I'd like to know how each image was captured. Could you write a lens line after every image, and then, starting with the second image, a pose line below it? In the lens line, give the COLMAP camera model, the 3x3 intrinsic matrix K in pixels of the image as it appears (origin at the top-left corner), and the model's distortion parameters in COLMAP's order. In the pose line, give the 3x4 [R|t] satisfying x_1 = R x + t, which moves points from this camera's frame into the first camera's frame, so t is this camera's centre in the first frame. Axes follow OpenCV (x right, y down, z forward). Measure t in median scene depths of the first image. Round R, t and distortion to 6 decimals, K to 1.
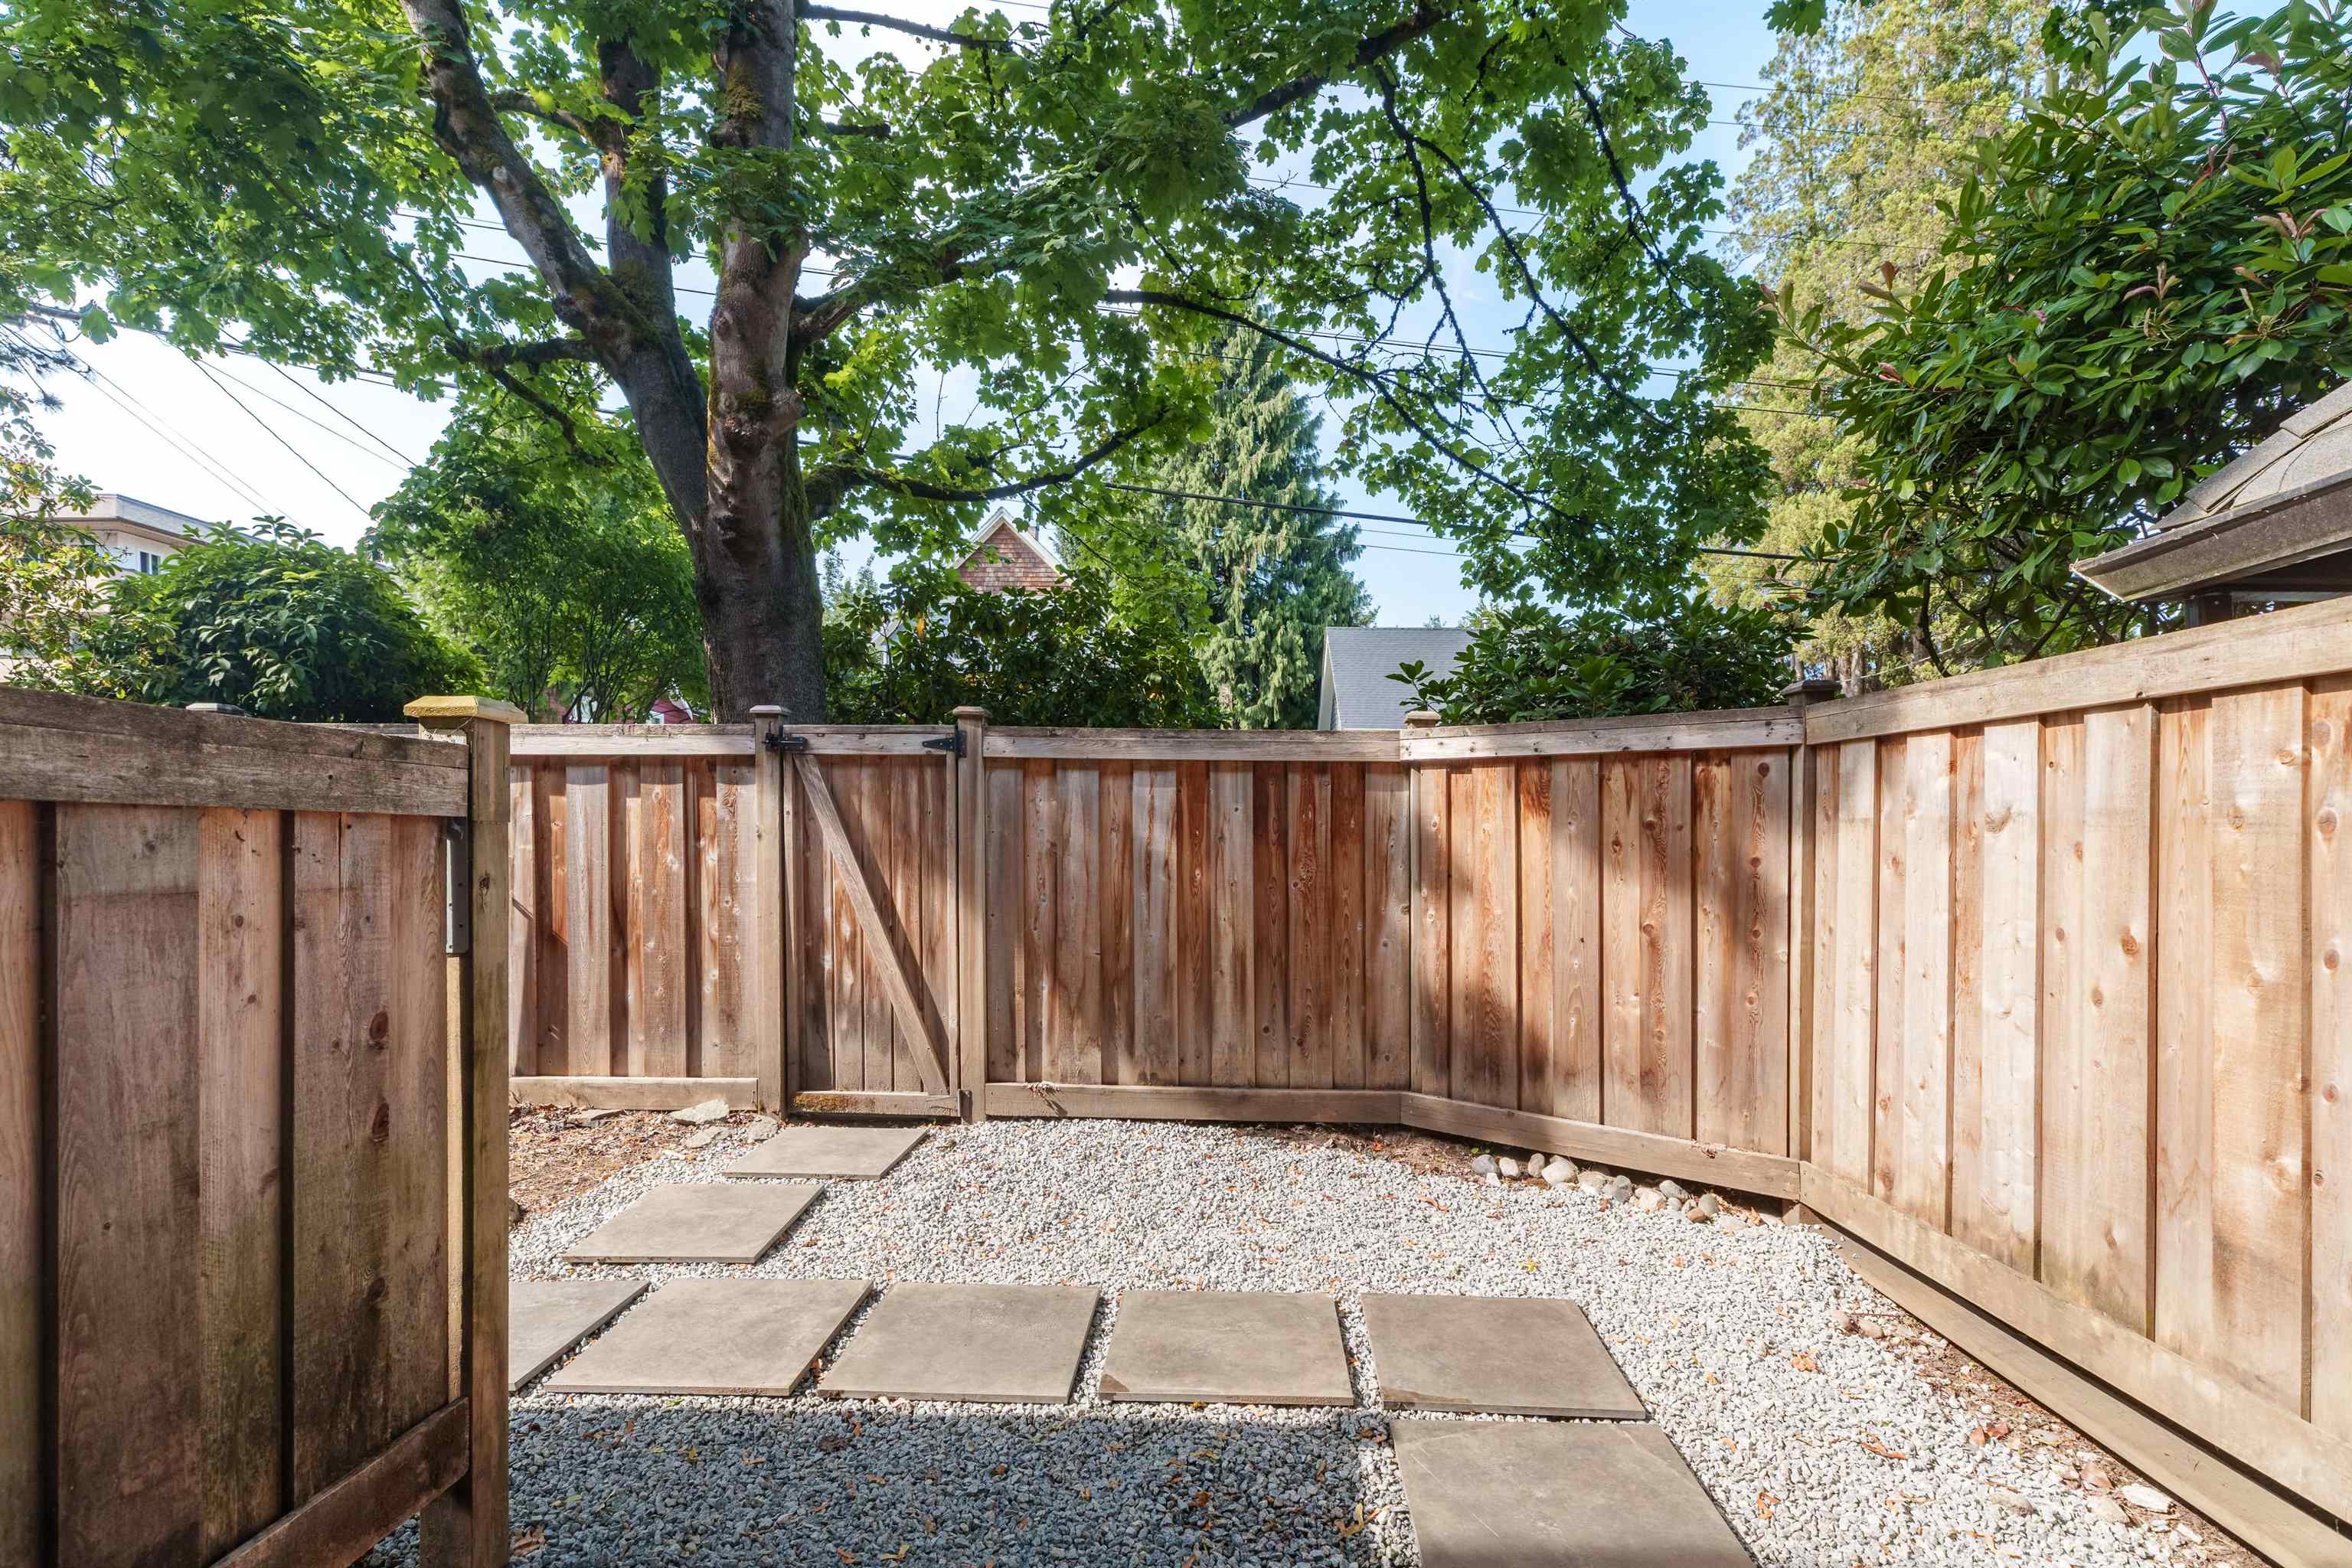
lens RADIAL K [[1131.8, 0, 1232.6], [0, 1131.8, 842.4], [0, 0, 1]] dist [0.005166, 0.000301]
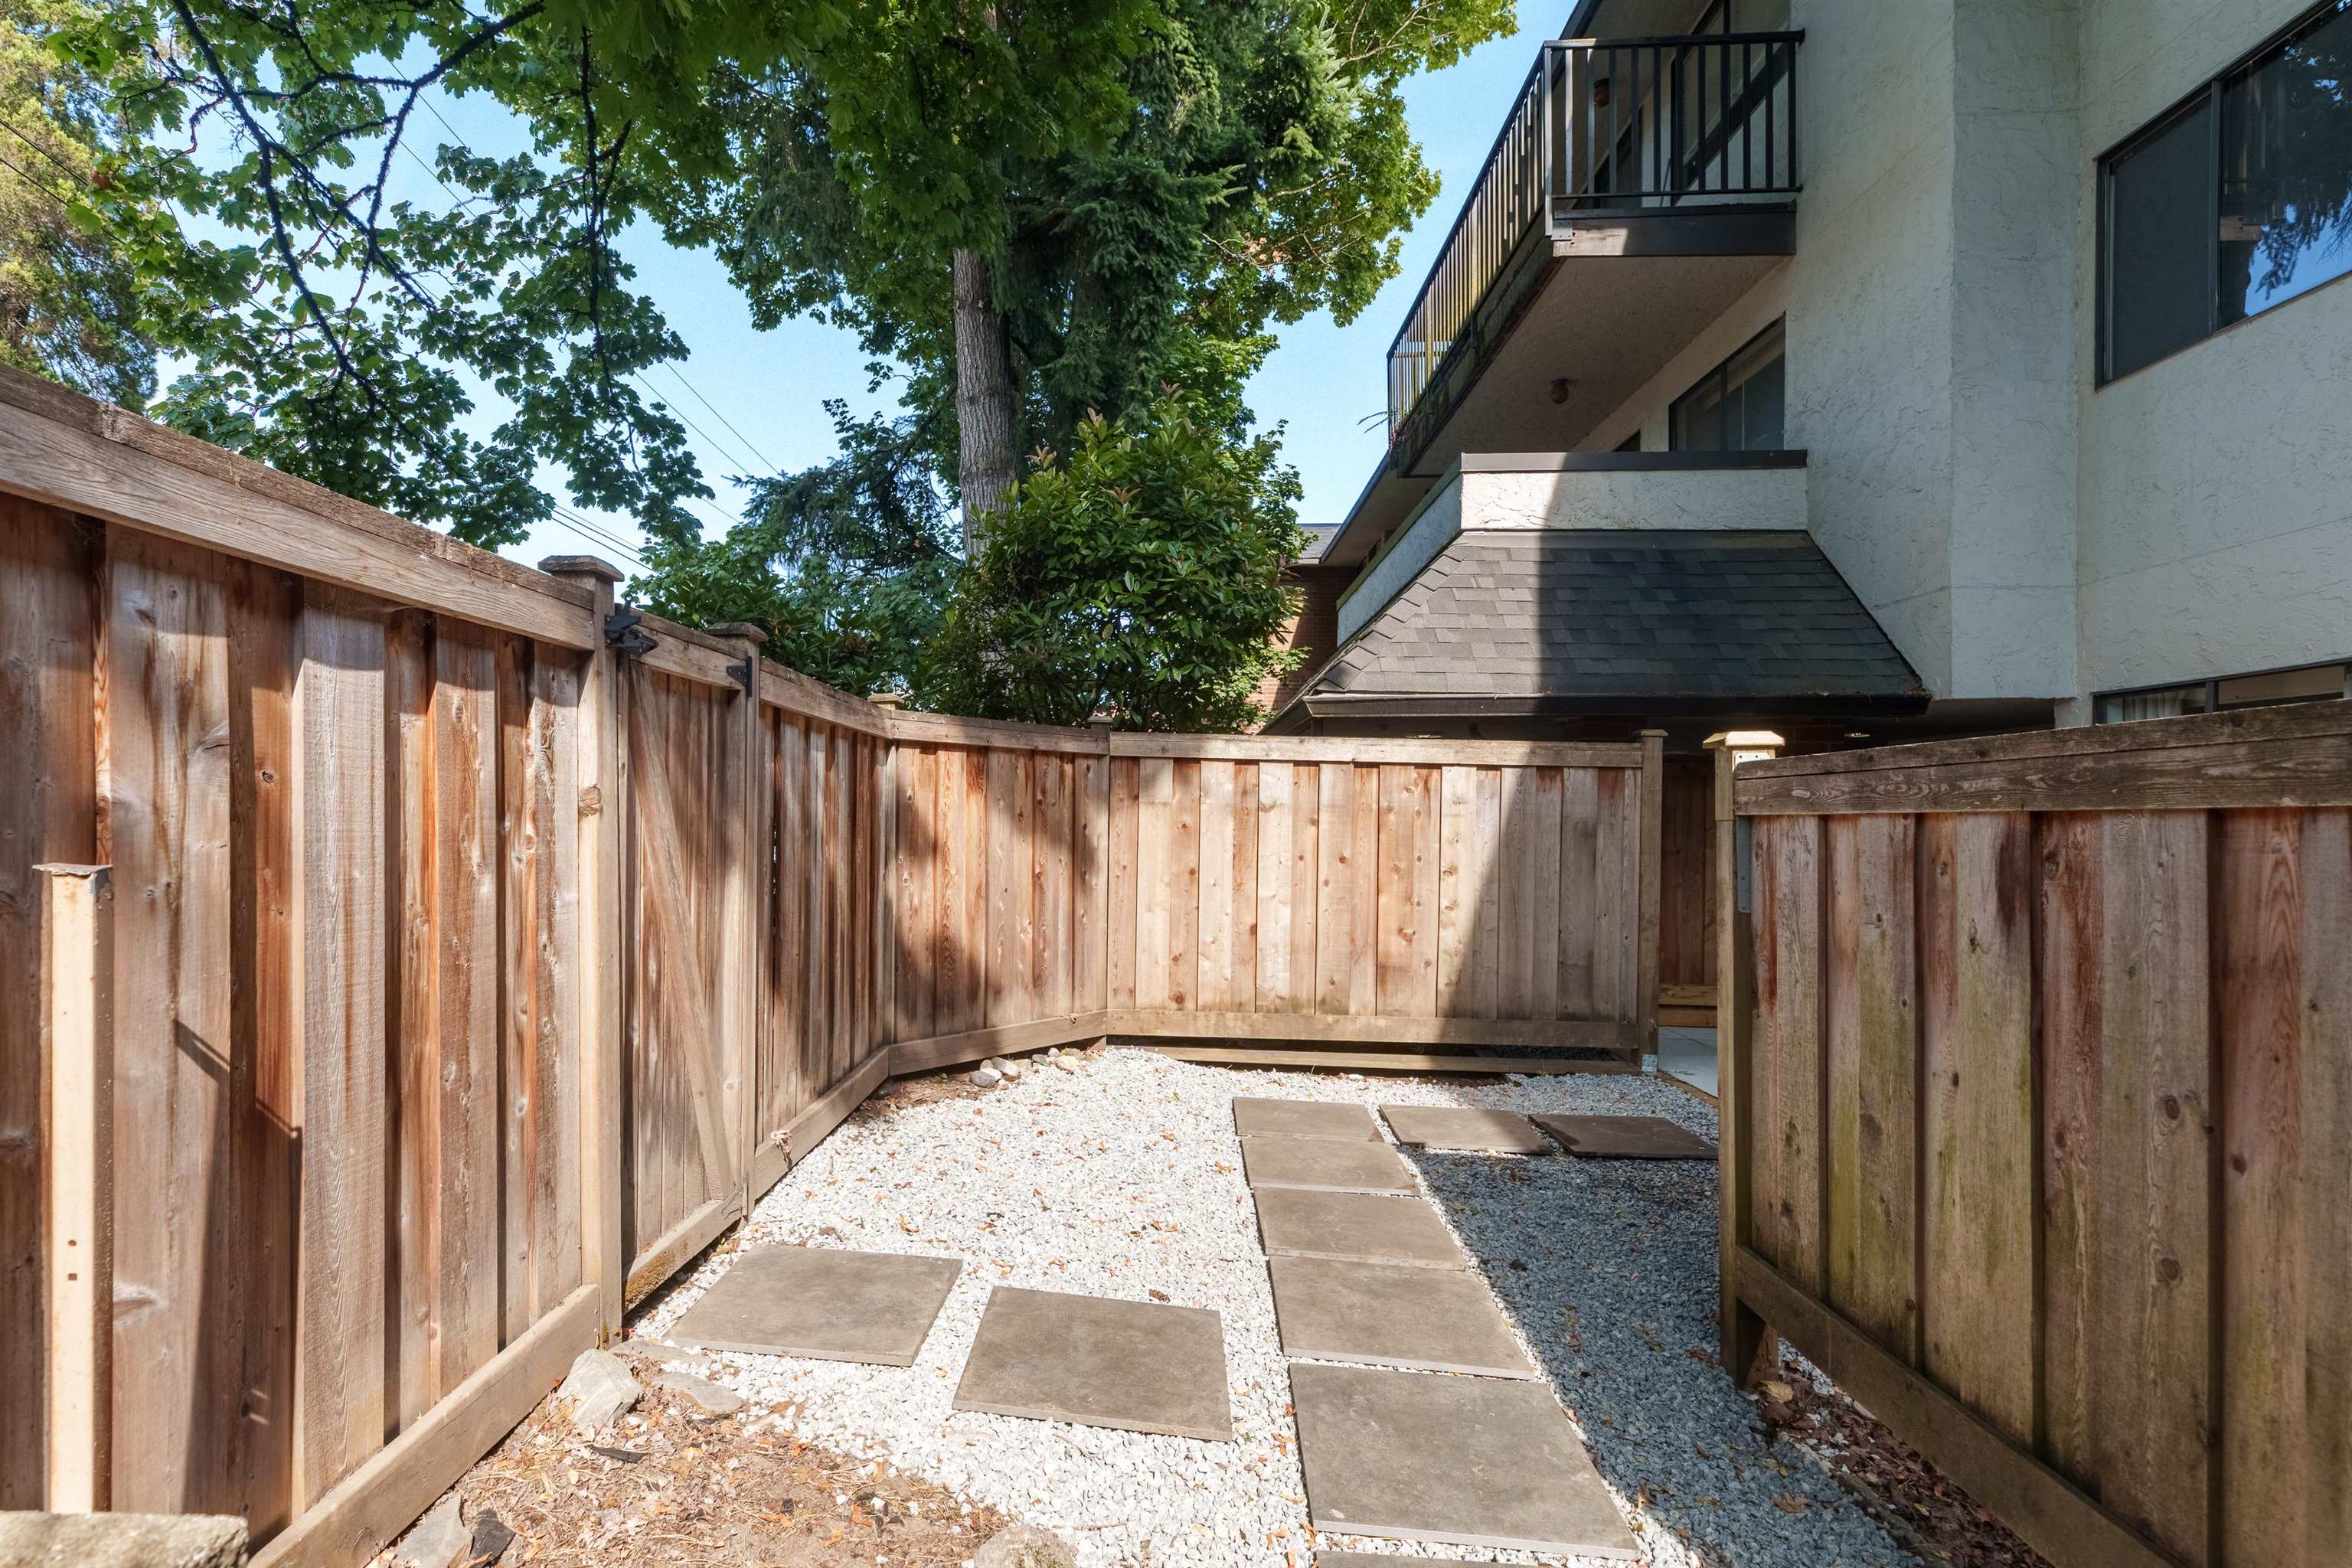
lens RADIAL K [[1131.8, 0, 1104.6], [0, 1131.8, 811.3], [0, 0, 1]] dist [0.005166, 0.000301]
pose [[0.063021, -0.002407, 0.998009, -0.981661], [-0.013994, 0.999897, 0.003295, -0.009552], [-0.997914, -0.014173, 0.062981, 0.787873]]
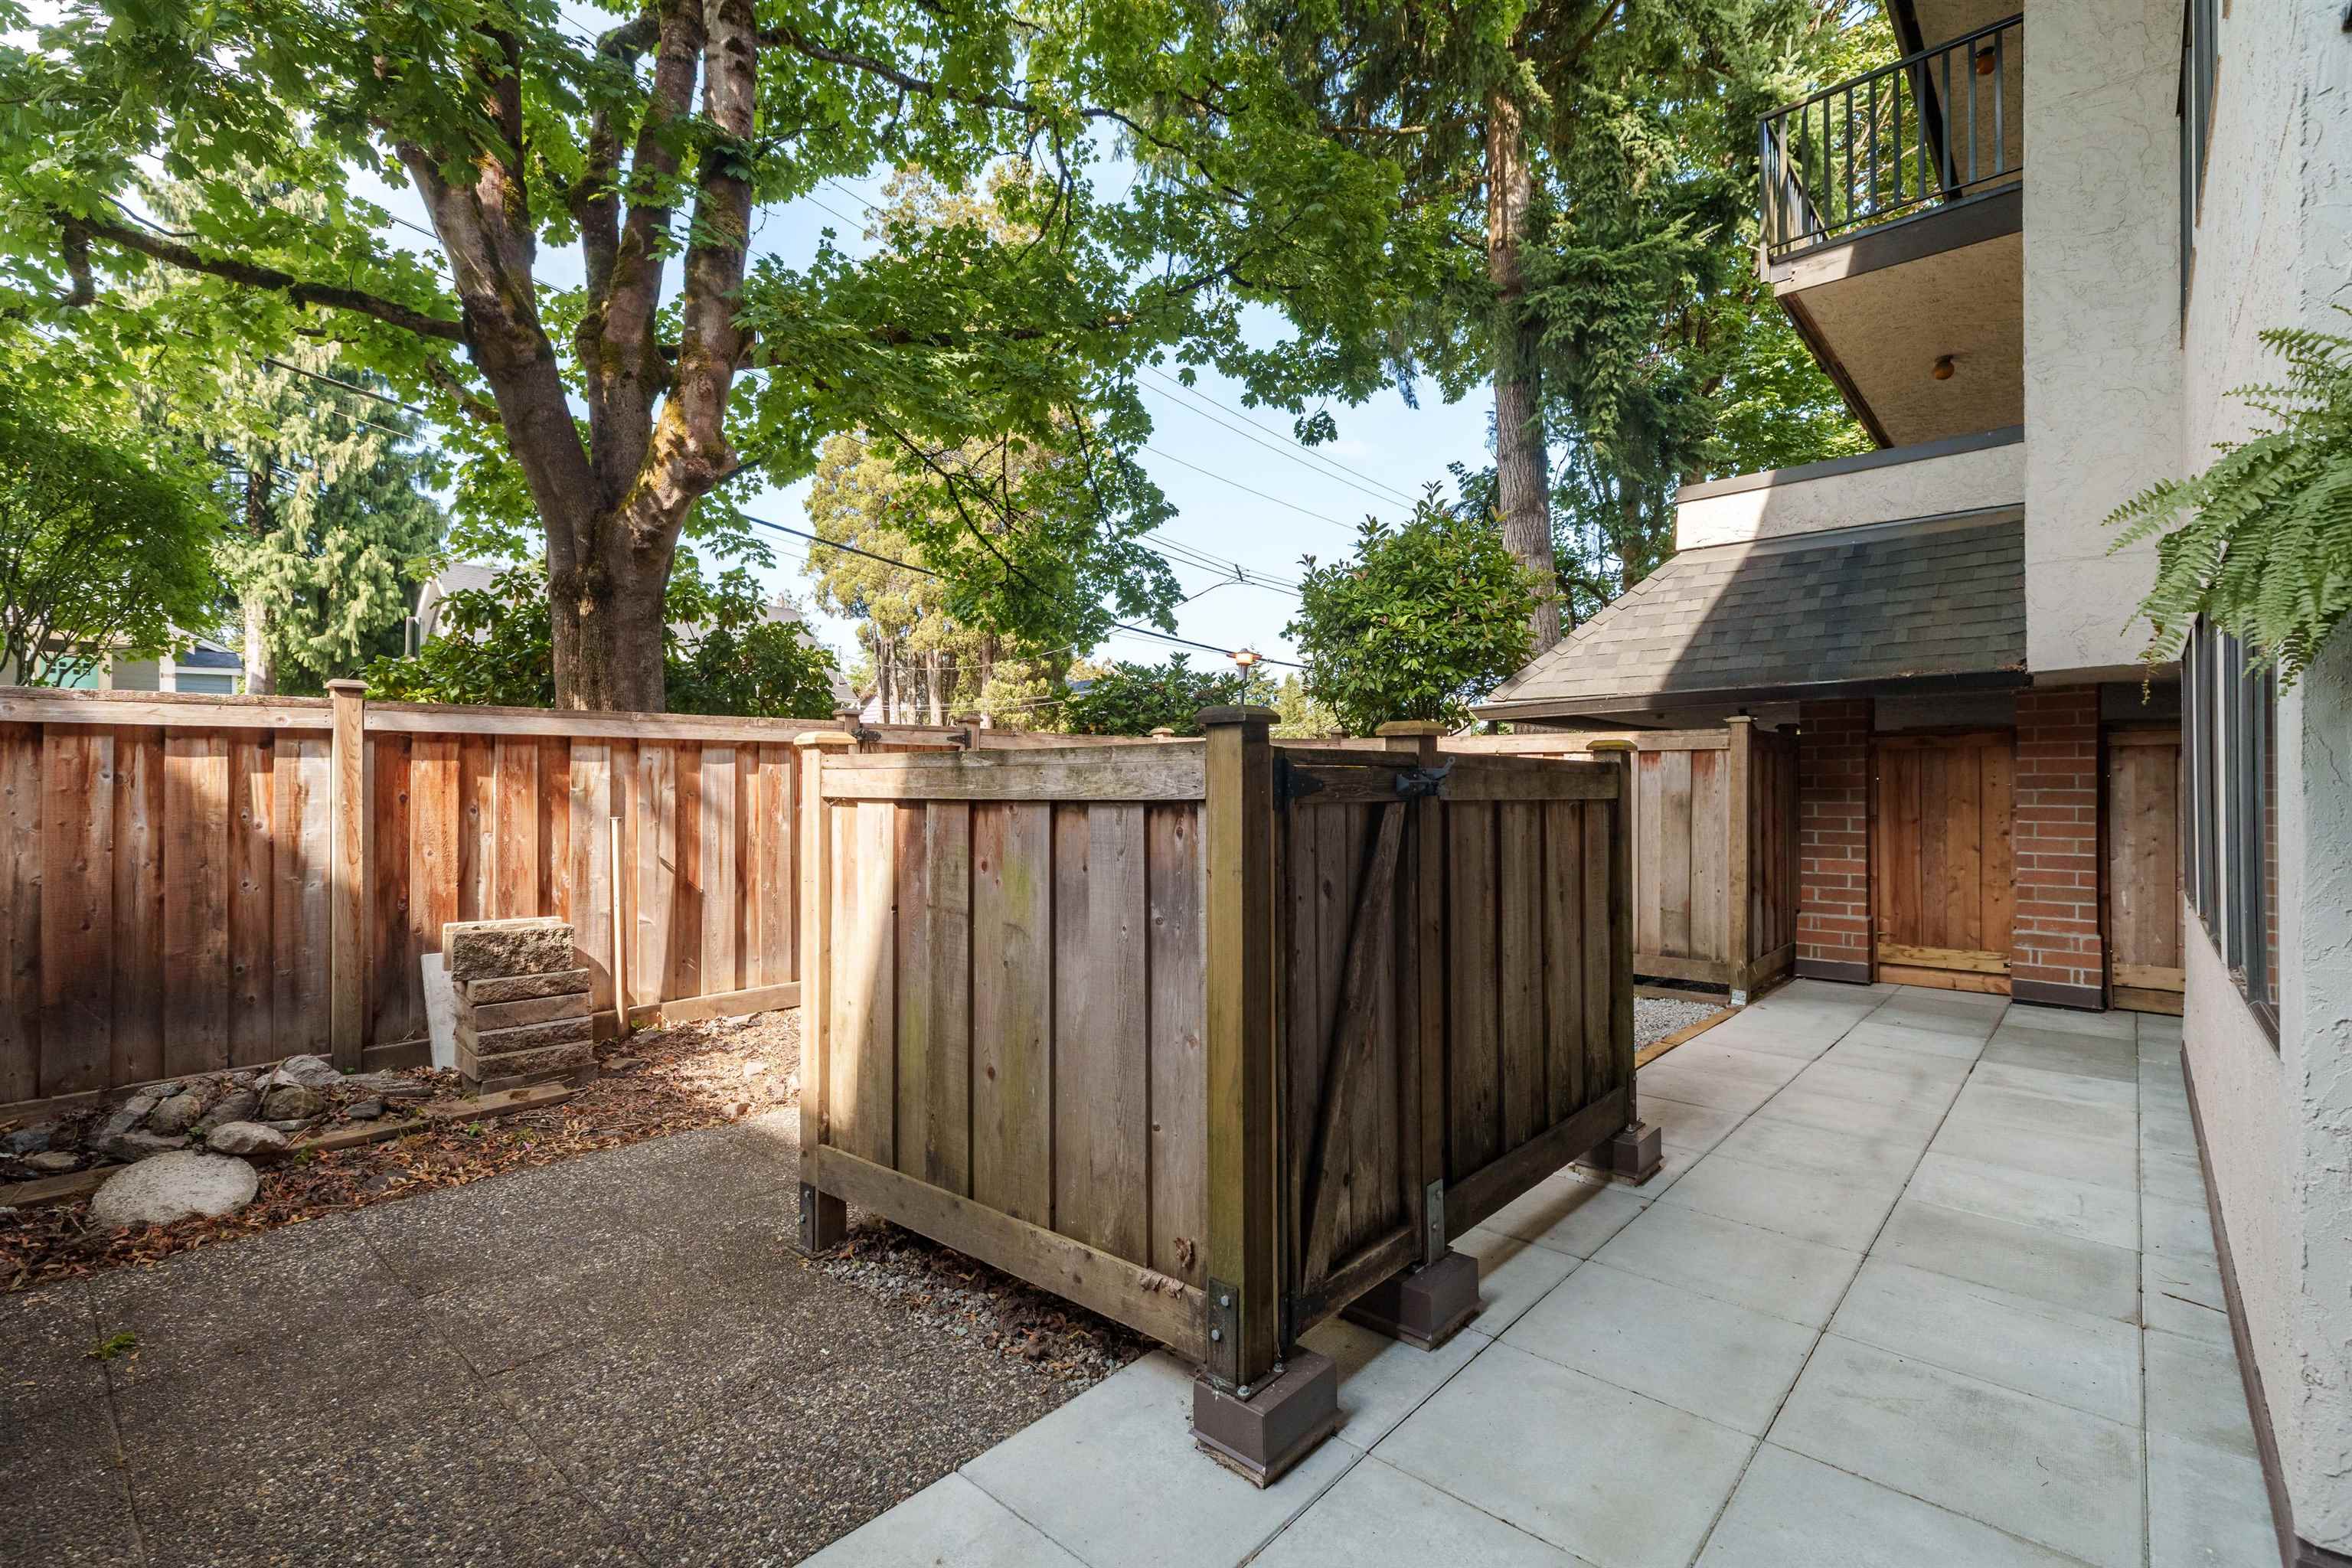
lens RADIAL K [[1002.4, 0, 1210.1], [0, 1002.4, 776.3], [0, 0, 1]] dist [-0.000701, 0.001290]
pose [[0.642256, -0.000885, 0.766490, -1.175334], [0.007581, 0.999958, -0.005198, -0.026311], [-0.766453, 0.009149, 0.642236, -0.157220]]
